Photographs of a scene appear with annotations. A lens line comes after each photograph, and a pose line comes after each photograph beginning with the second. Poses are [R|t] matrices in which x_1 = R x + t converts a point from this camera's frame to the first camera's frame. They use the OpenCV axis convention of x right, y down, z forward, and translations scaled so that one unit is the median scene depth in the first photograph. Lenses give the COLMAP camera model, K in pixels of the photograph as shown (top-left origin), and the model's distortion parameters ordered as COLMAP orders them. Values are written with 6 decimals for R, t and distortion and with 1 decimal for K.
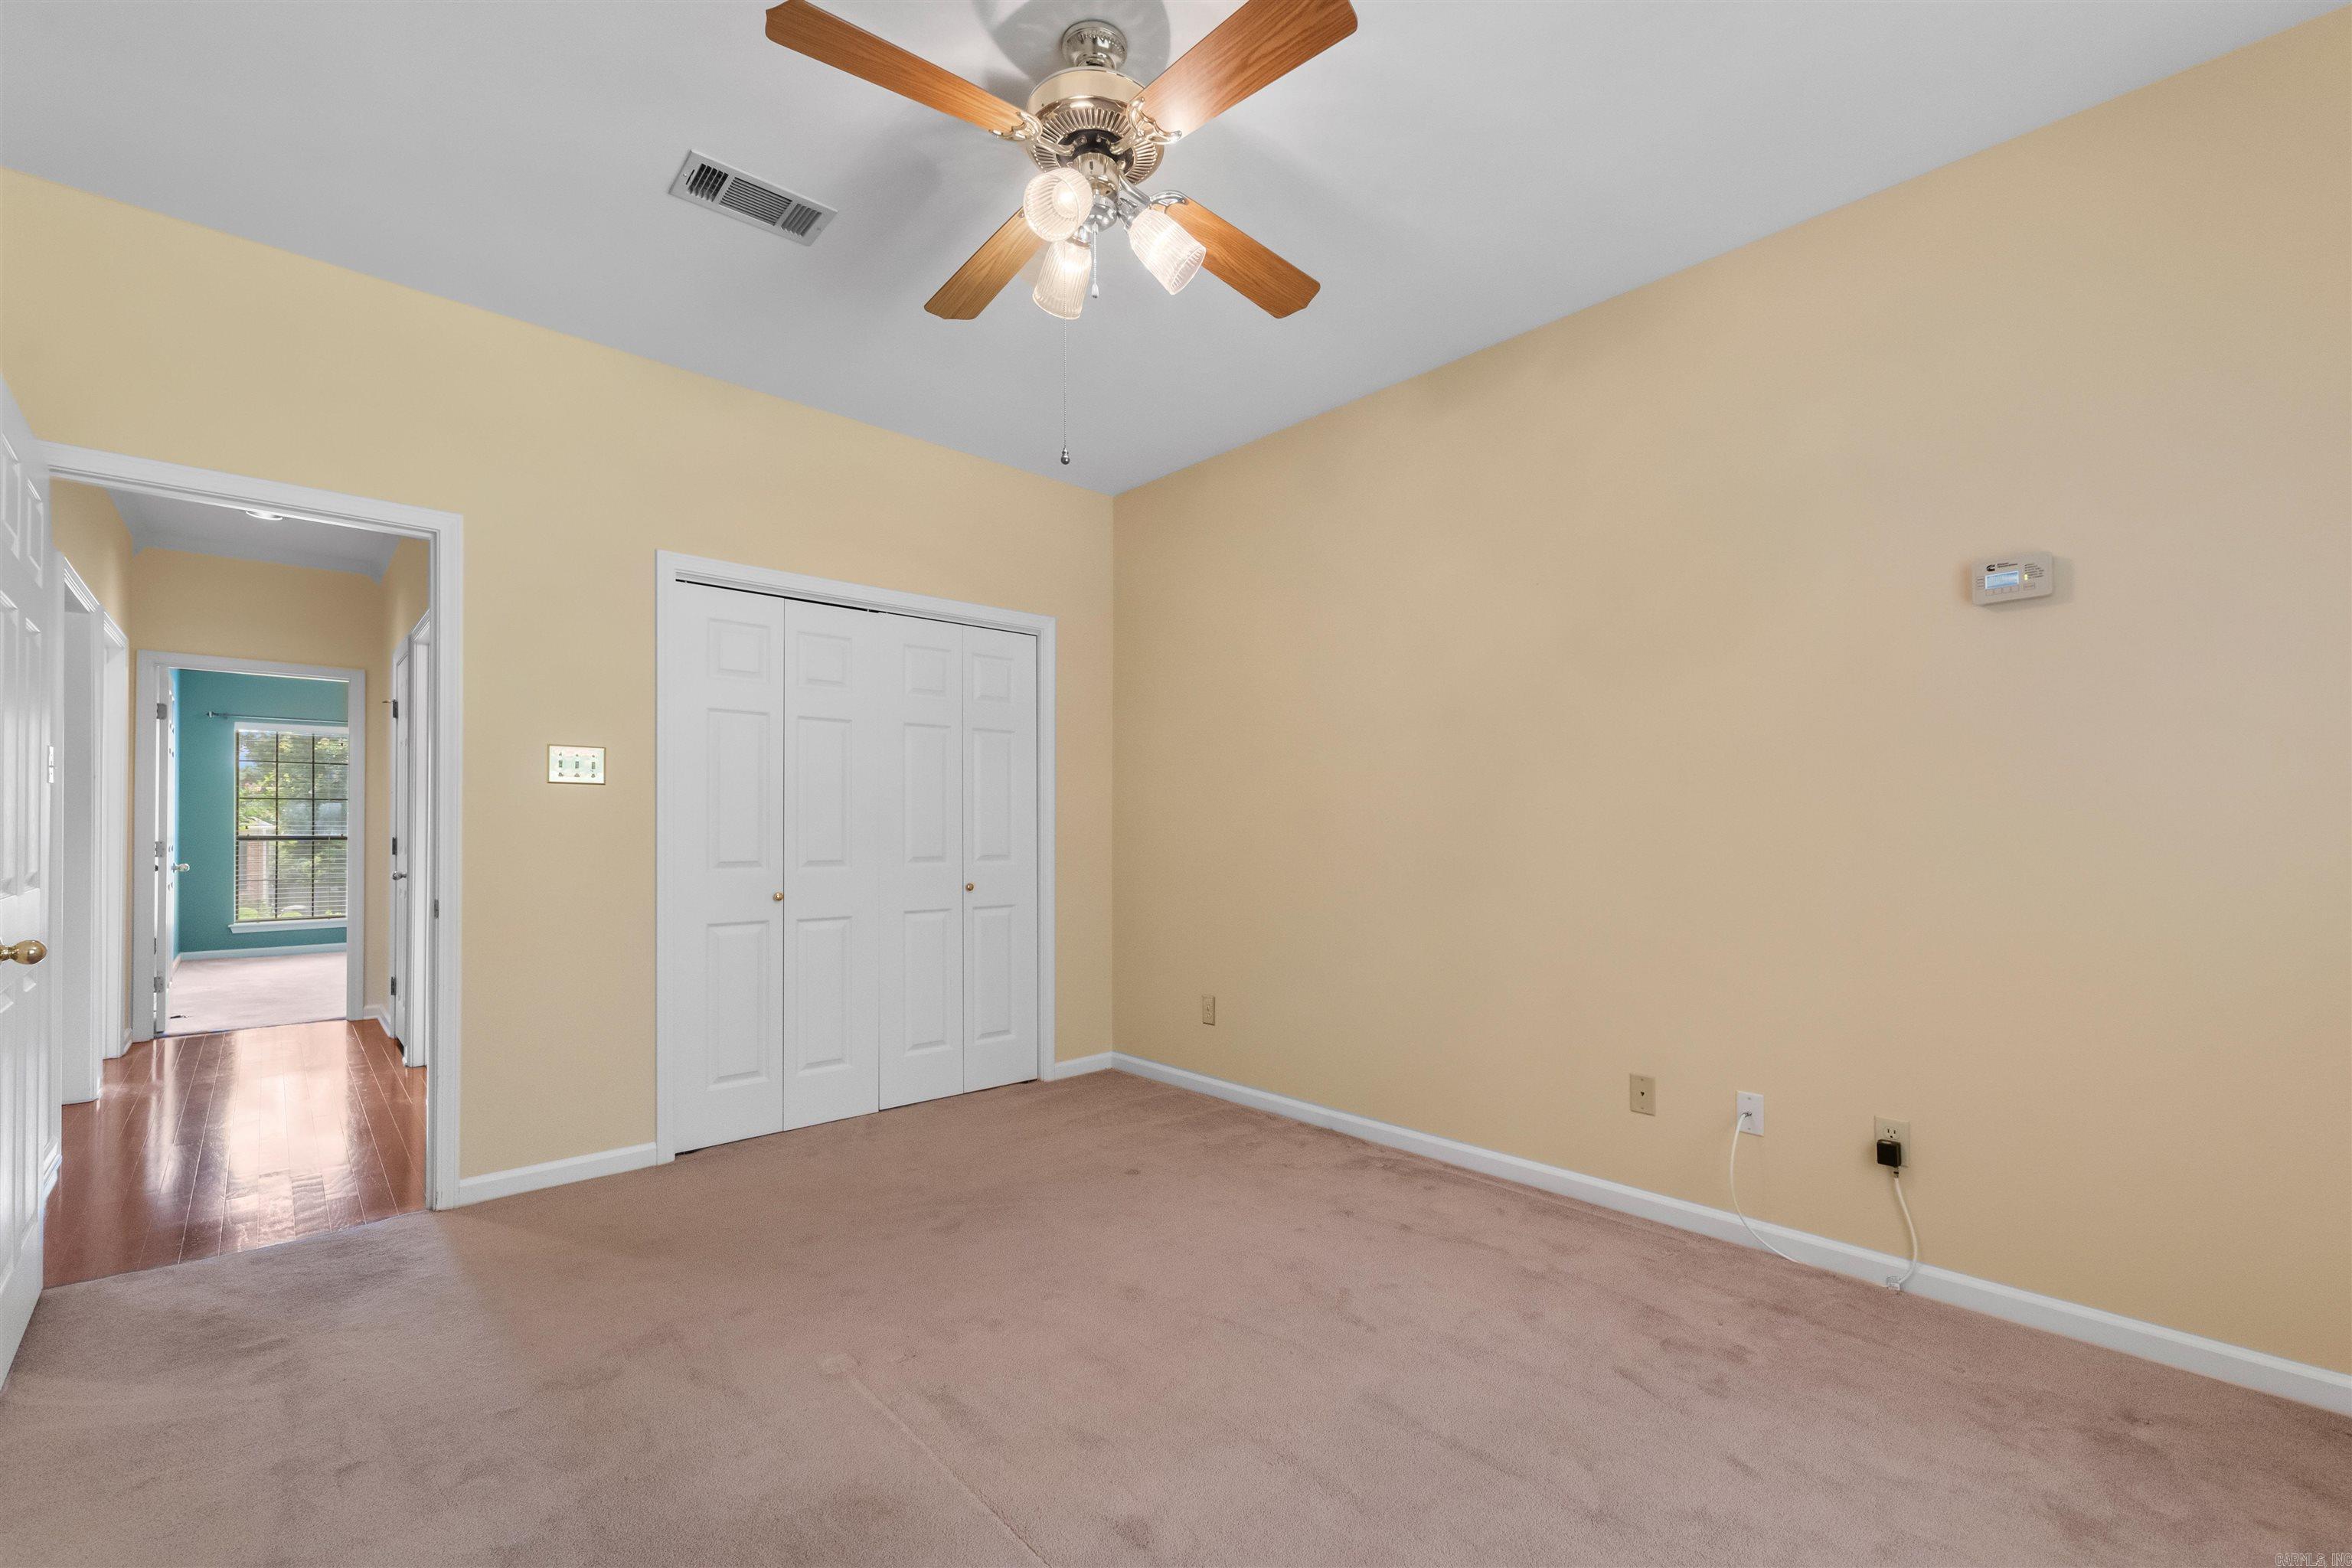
lens RADIAL K [[976.6, 0, 1179.0], [0, 976.6, 827.7], [0, 0, 1]] dist [0.001665, 0.000284]
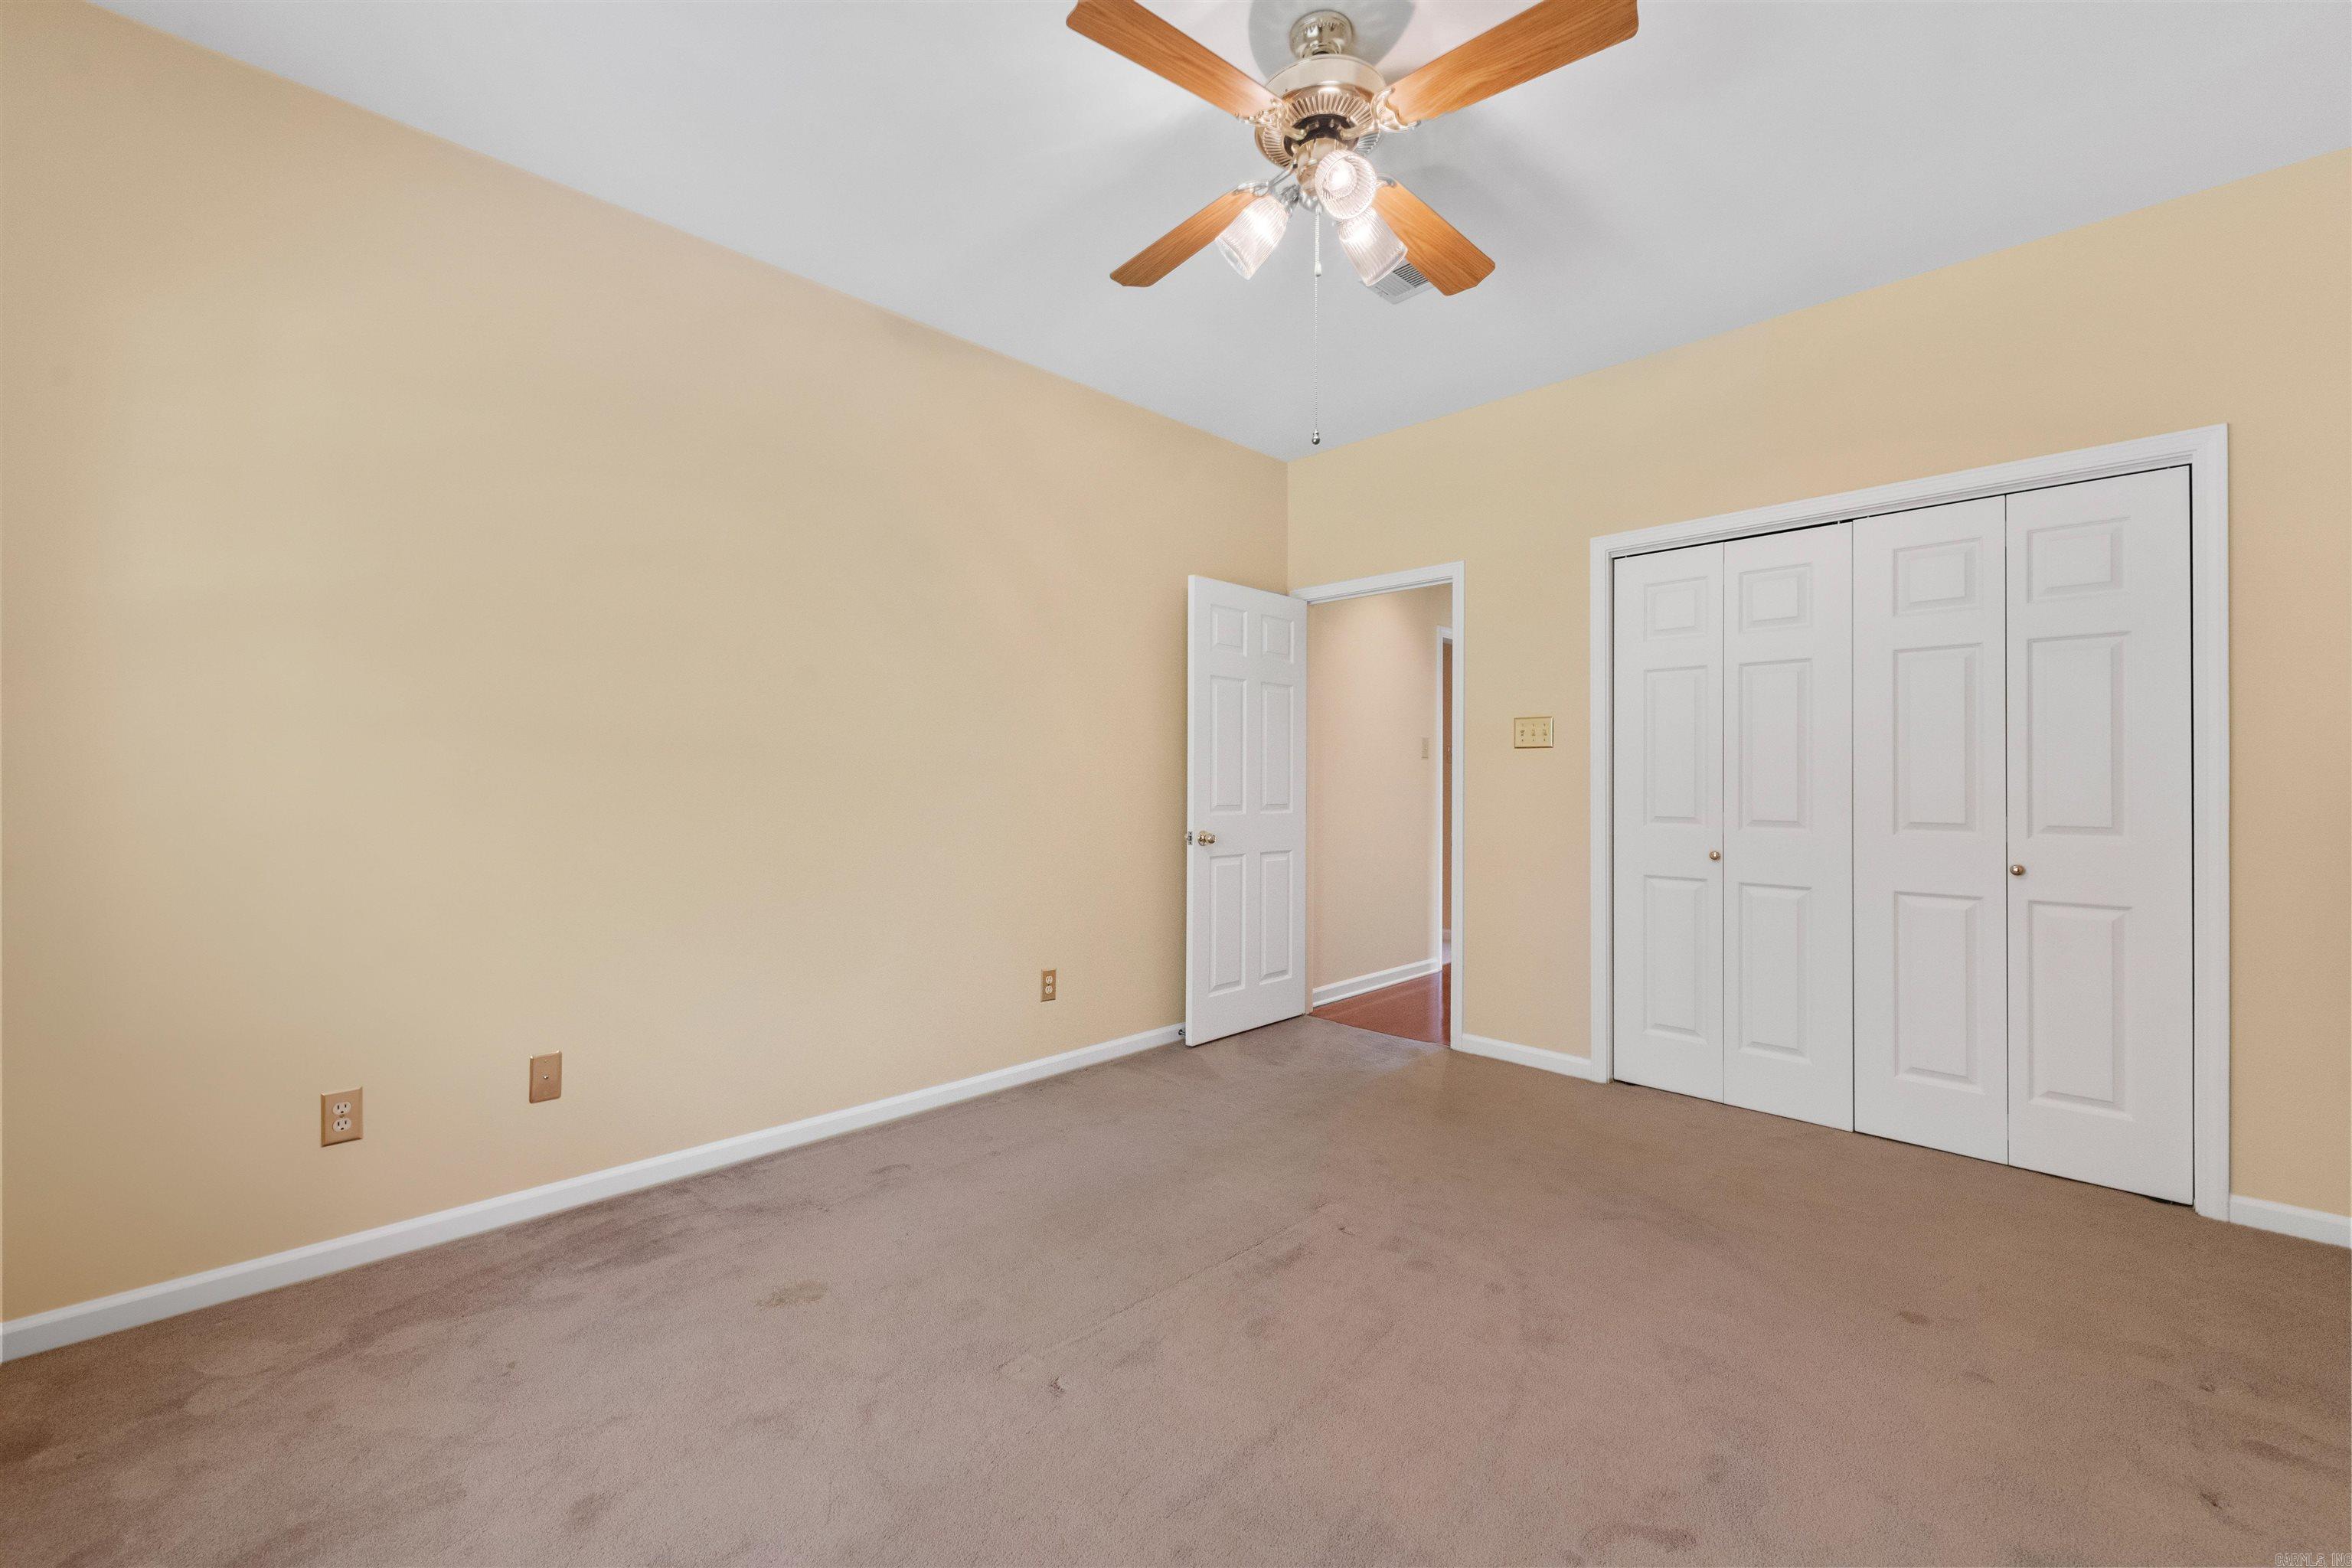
lens RADIAL K [[943.8, 0, 1176.0], [0, 943.8, 784.0], [0, 0, 1]] dist [-0.000165, -0.000018]
pose [[0.038718, 0.001532, -0.999249, 0.499798], [-0.004099, 0.999991, 0.001374, 0.001206], [0.999242, 0.004043, 0.038724, 0.438750]]
